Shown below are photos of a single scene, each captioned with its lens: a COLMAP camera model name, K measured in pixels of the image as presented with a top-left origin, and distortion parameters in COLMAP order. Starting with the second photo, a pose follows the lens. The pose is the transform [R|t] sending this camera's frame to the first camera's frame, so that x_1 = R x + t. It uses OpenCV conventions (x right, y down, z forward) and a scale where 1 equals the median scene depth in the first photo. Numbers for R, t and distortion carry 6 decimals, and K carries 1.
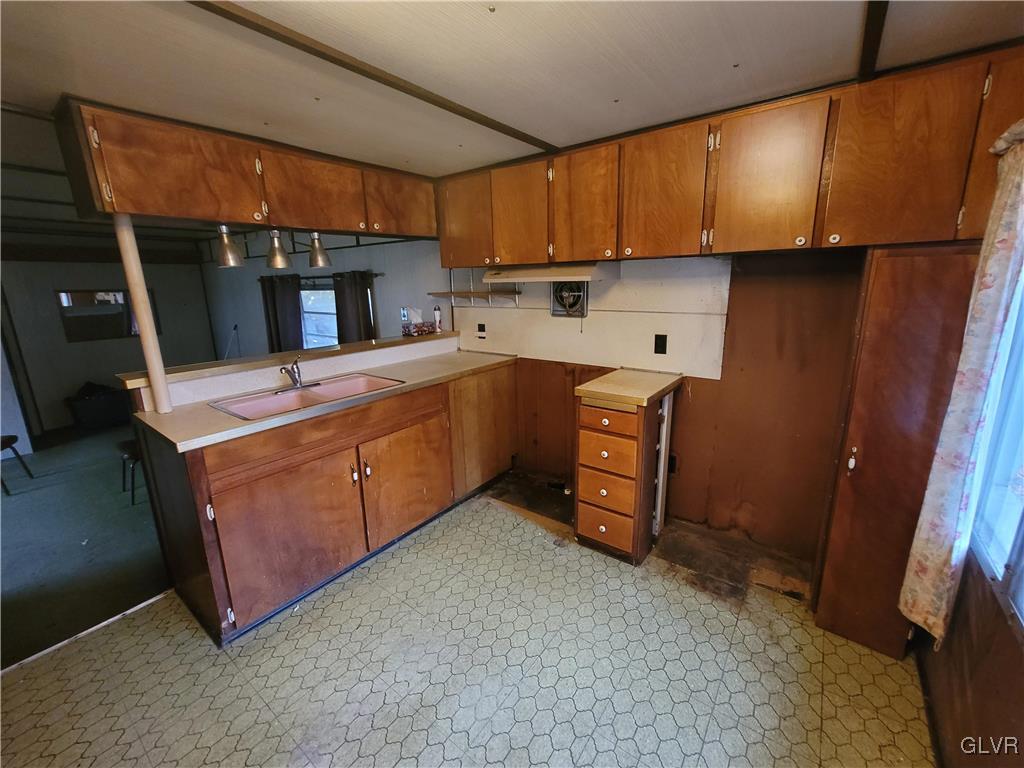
lens RADIAL K [[415.8, 0, 512.5], [0, 415.8, 374.7], [0, 0, 1]] dist [-0.002811, -0.000300]
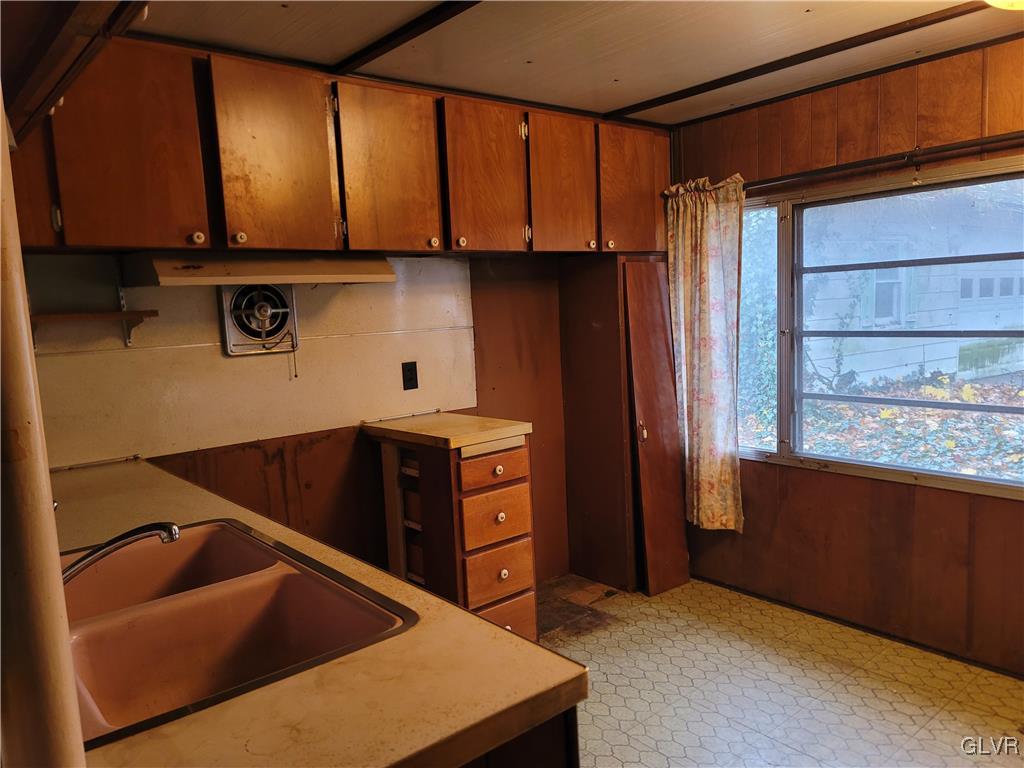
lens RADIAL K [[754.0, 0, 512.4], [0, 754.0, 391.3], [0, 0, 1]] dist [0.050003, -0.000777]
pose [[0.226252, -0.101303, 0.968787, -1.051350], [0.257407, 0.965440, 0.040838, -0.067827], [-0.939442, 0.240133, 0.244508, 0.646099]]
